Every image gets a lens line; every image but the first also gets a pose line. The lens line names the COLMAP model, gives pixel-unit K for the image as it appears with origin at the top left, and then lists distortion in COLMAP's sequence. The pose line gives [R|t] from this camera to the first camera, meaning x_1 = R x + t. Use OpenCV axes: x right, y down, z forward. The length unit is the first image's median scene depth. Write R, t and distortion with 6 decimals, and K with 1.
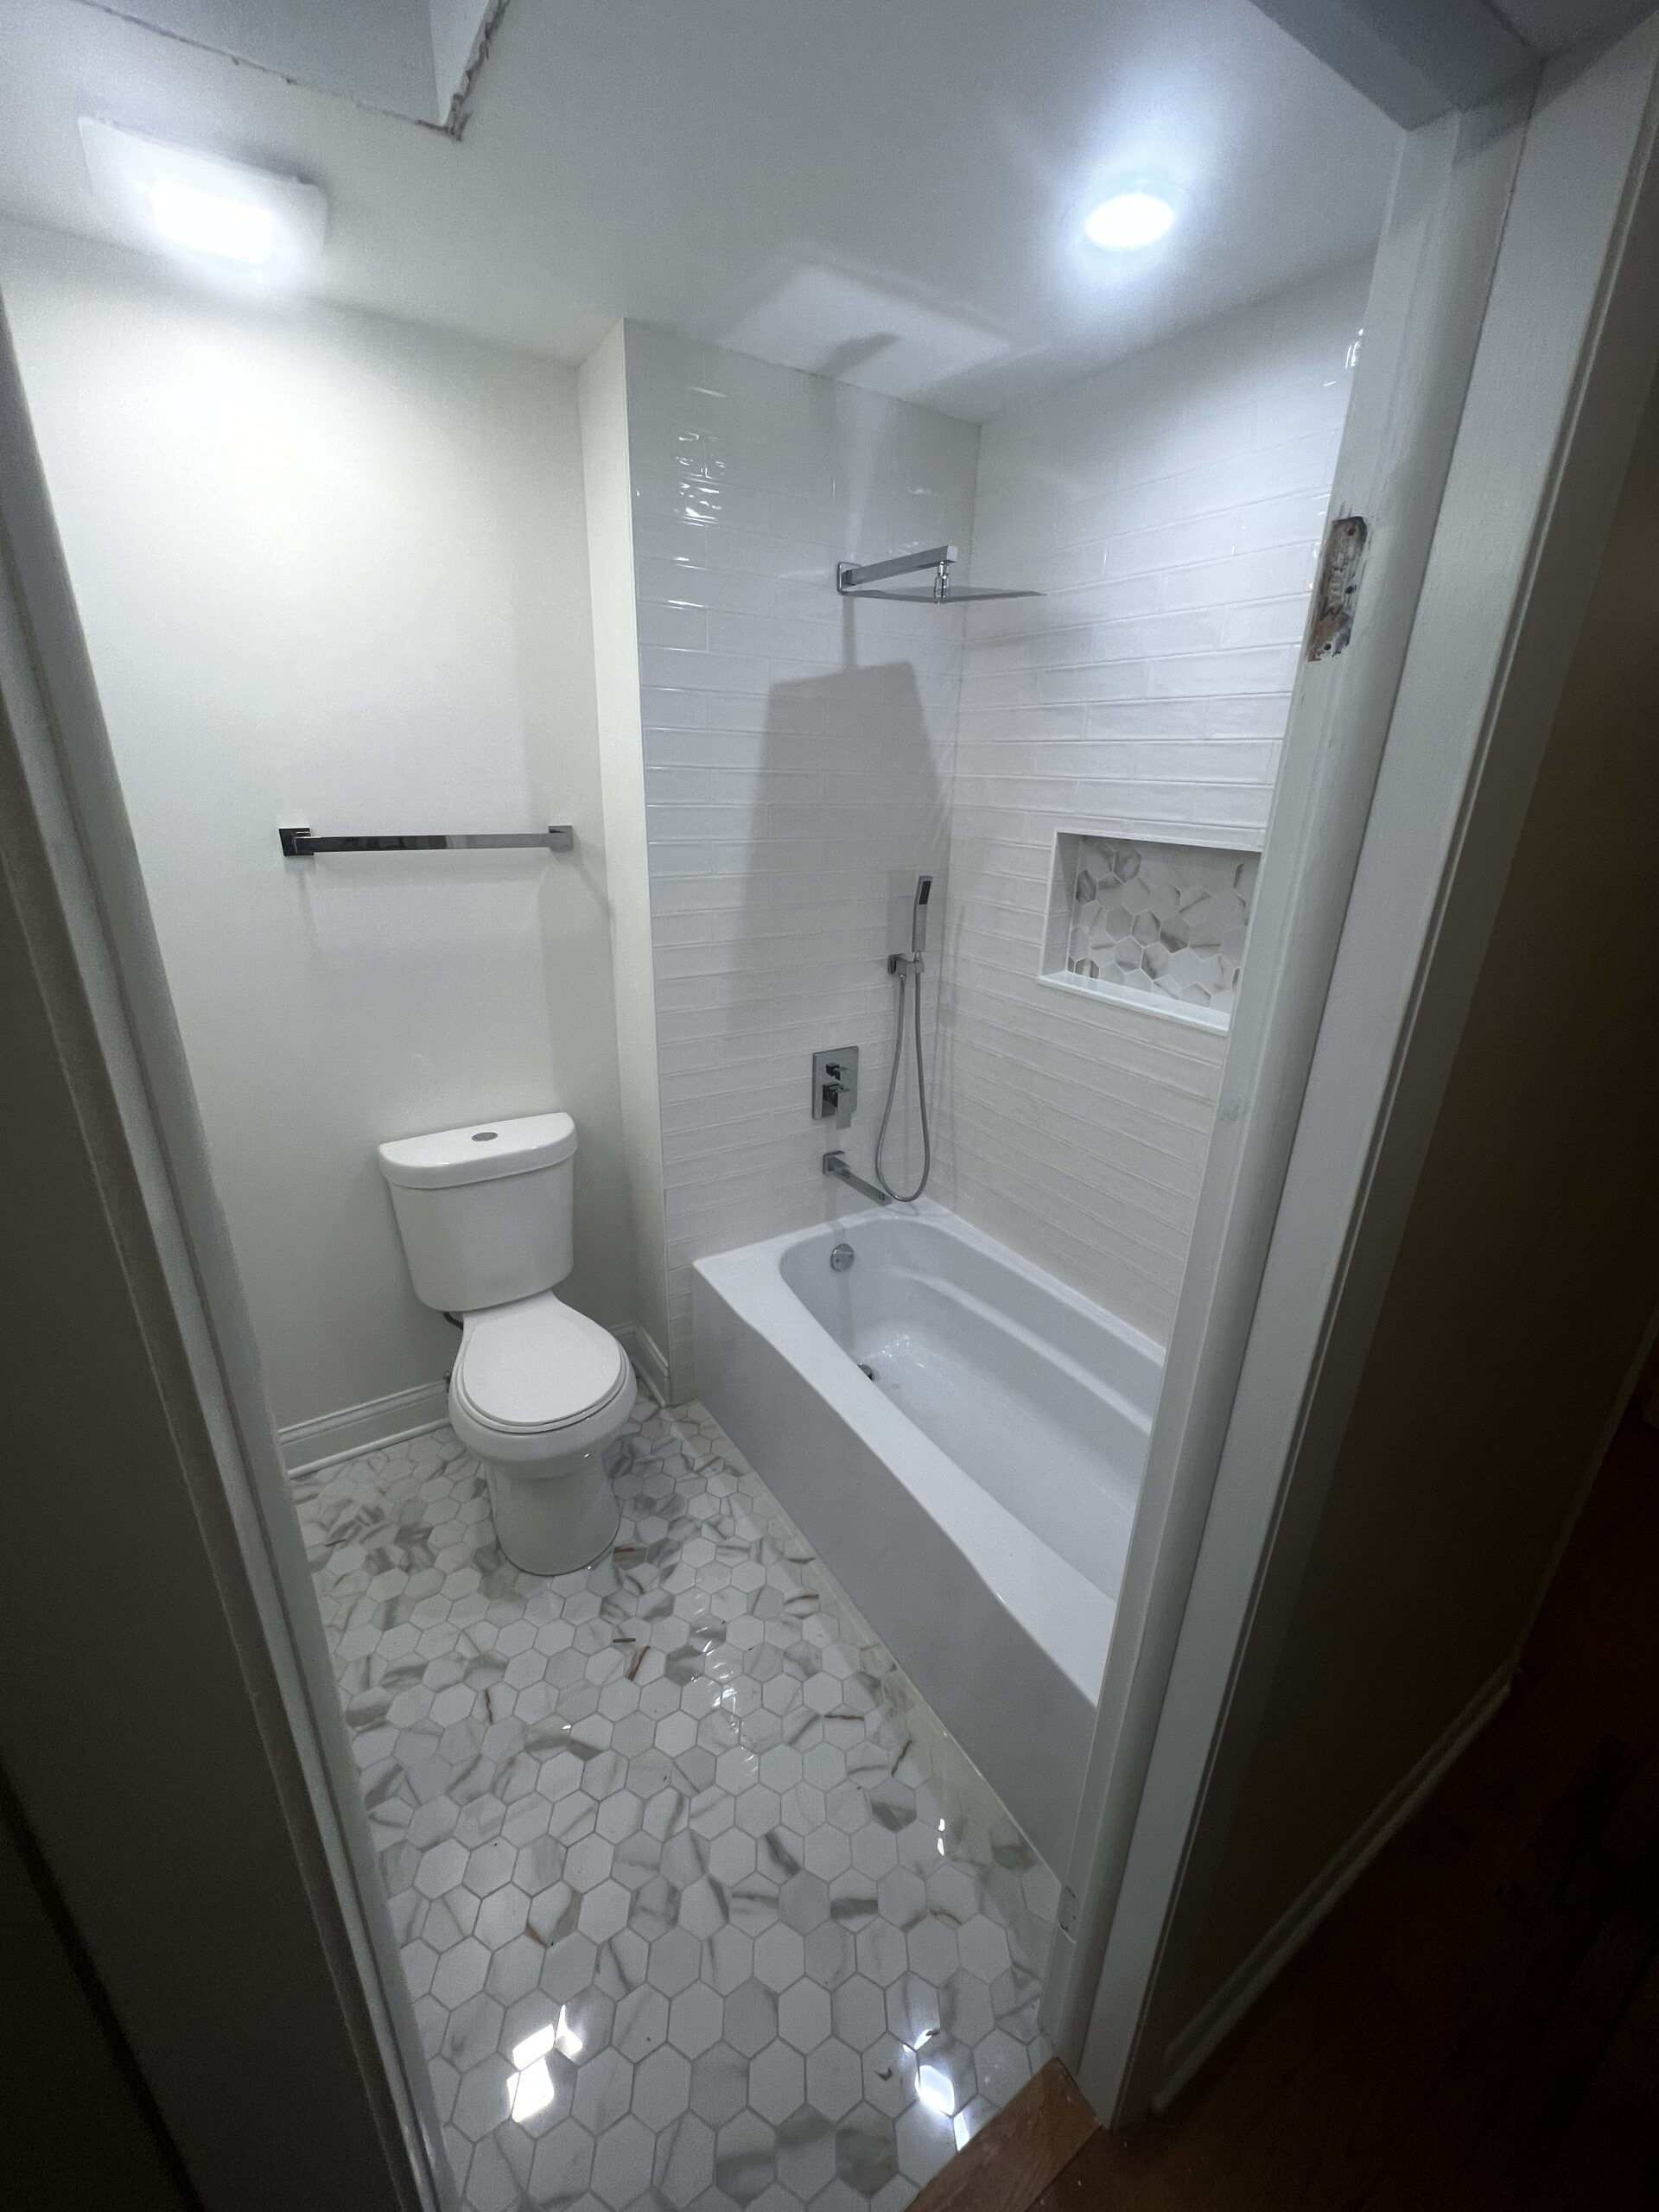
lens RADIAL K [[879.4, 0, 835.2], [0, 879.4, 1100.7], [0, 0, 1]] dist [-0.001723, 0.000048]
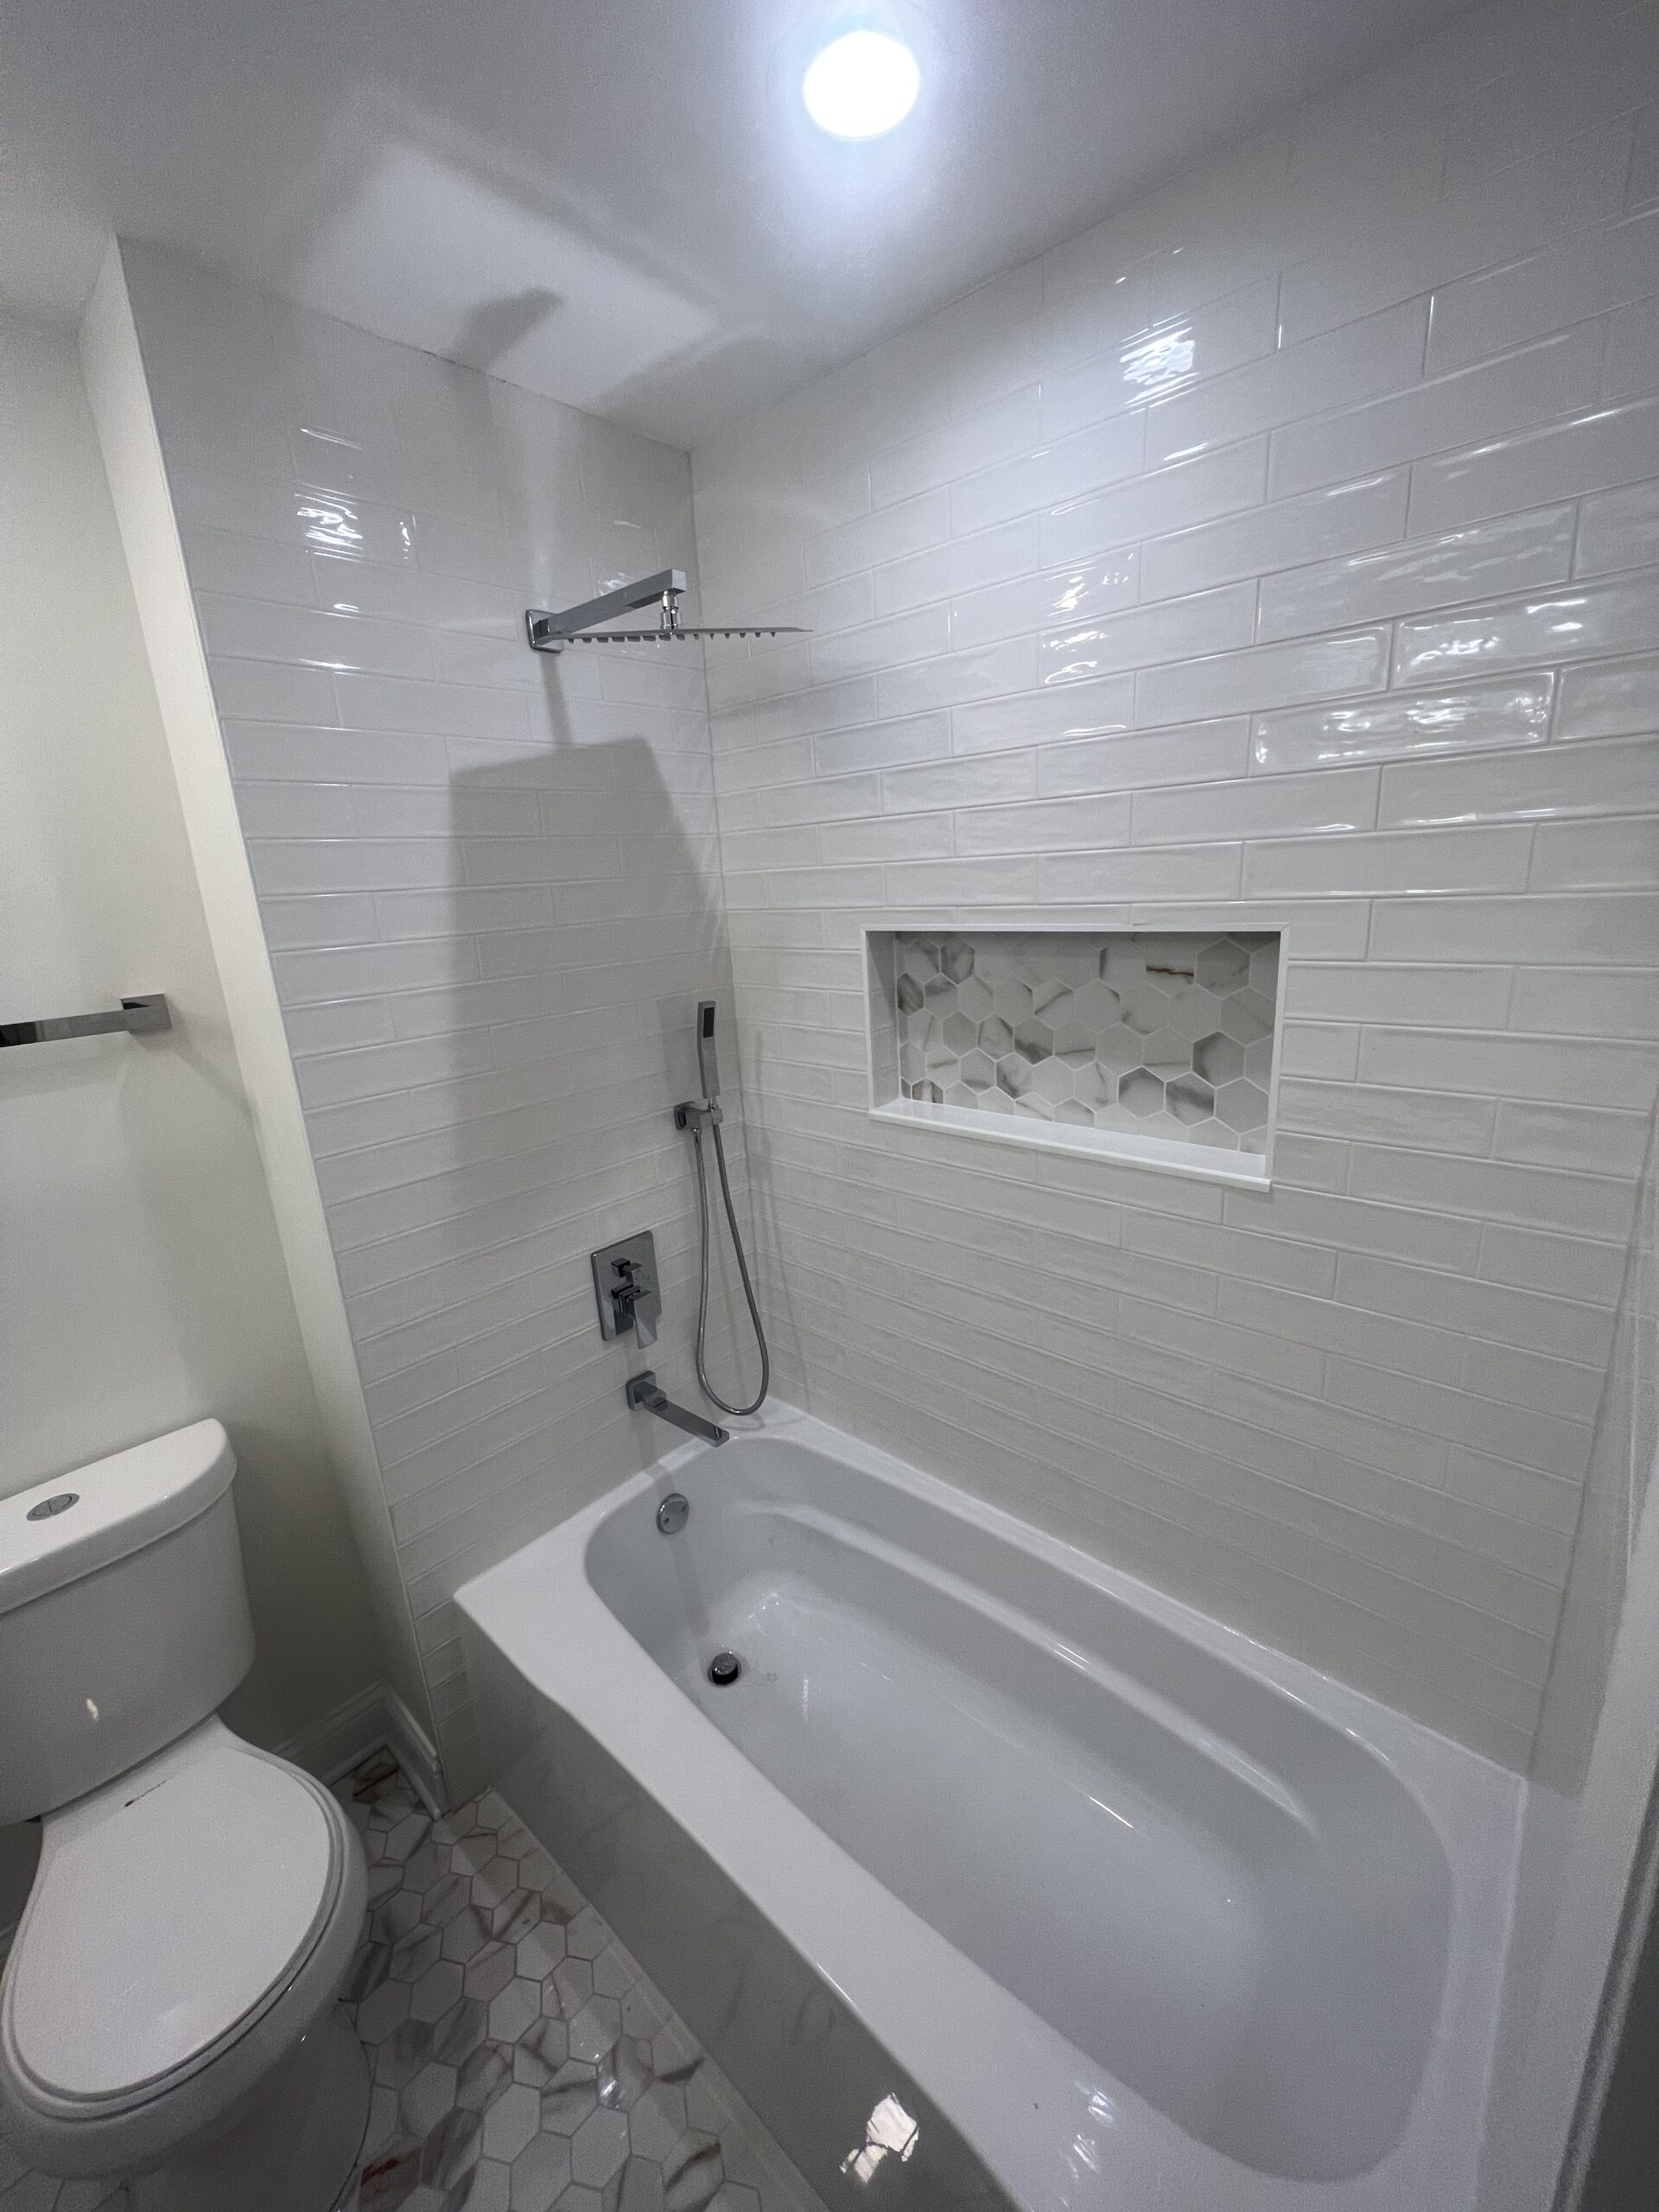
lens RADIAL K [[879.4, 0, 837.2], [0, 879.4, 1102.1], [0, 0, 1]] dist [-0.001723, 0.000048]
pose [[0.960700, -0.144193, 0.237202, 0.019612], [0.169520, 0.981409, -0.089992, -0.089930], [-0.219816, 0.126666, 0.967283, 0.266986]]
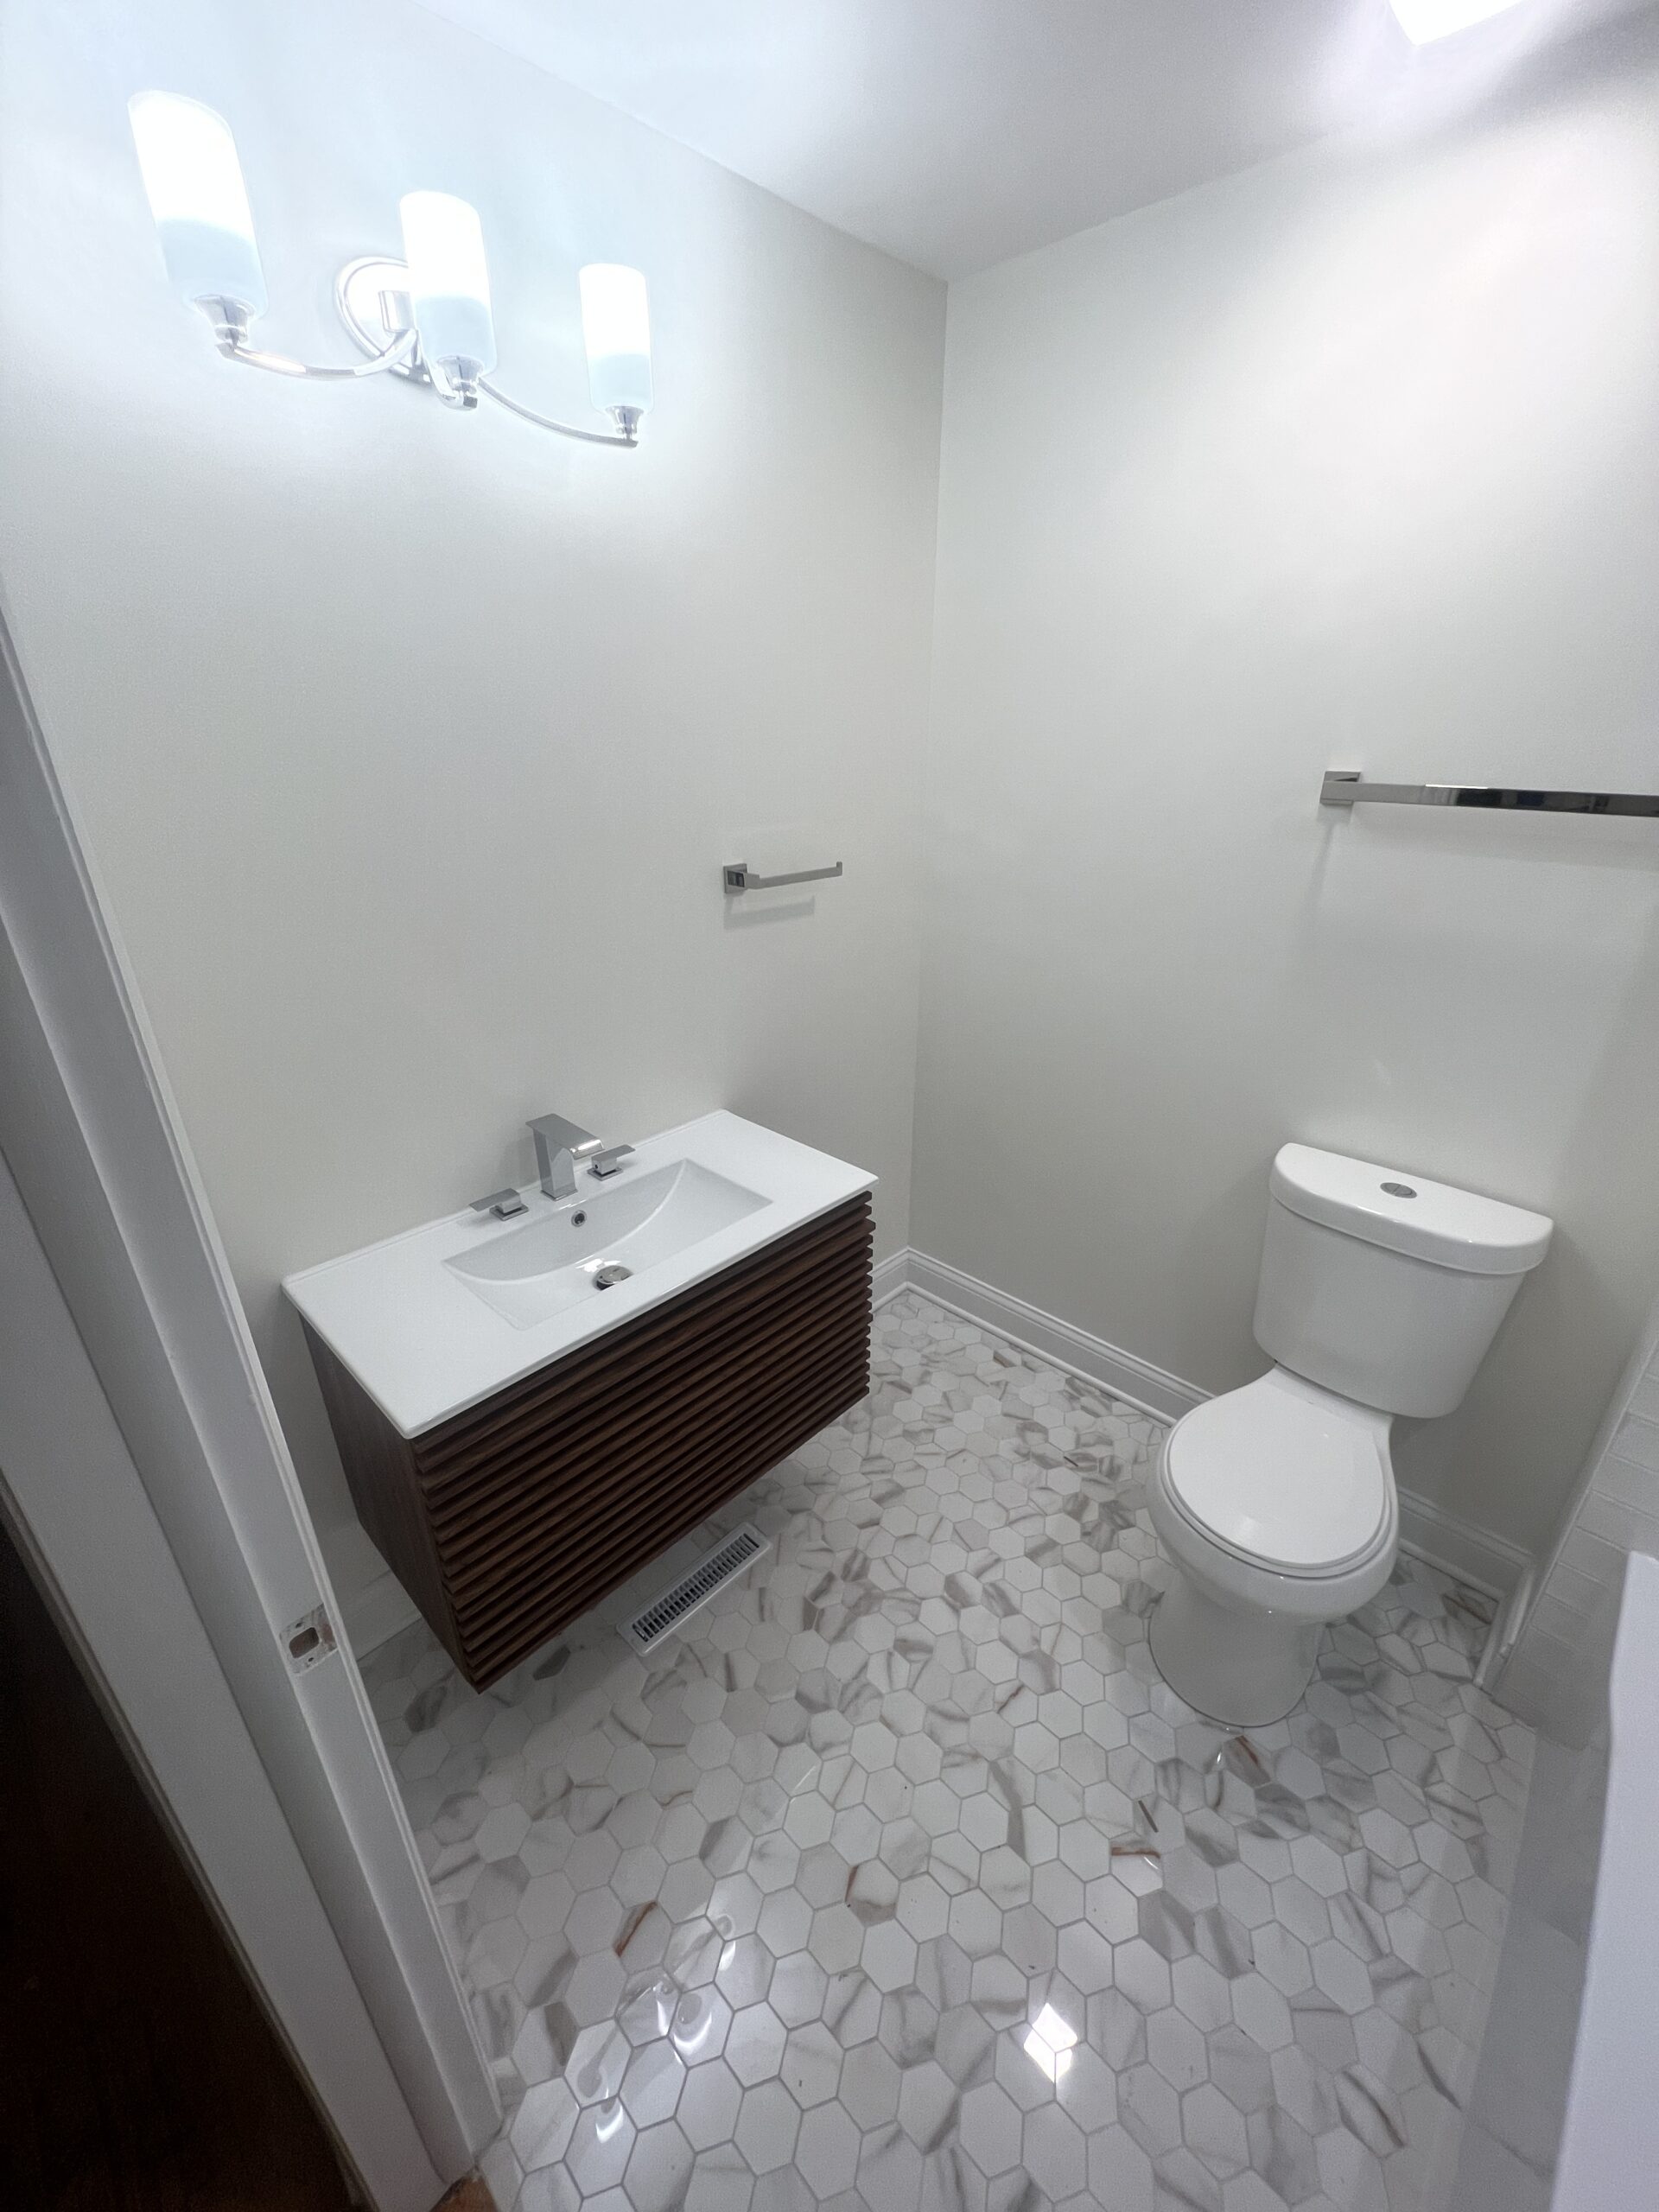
lens RADIAL K [[879.4, 0, 833.9], [0, 879.4, 1099.6], [0, 0, 1]] dist [-0.001723, 0.000048]
pose [[0.232361, 0.364308, -0.901825, 0.152365], [-0.339487, 0.899267, 0.275804, -0.076580], [0.911459, 0.242071, 0.332632, 0.289478]]
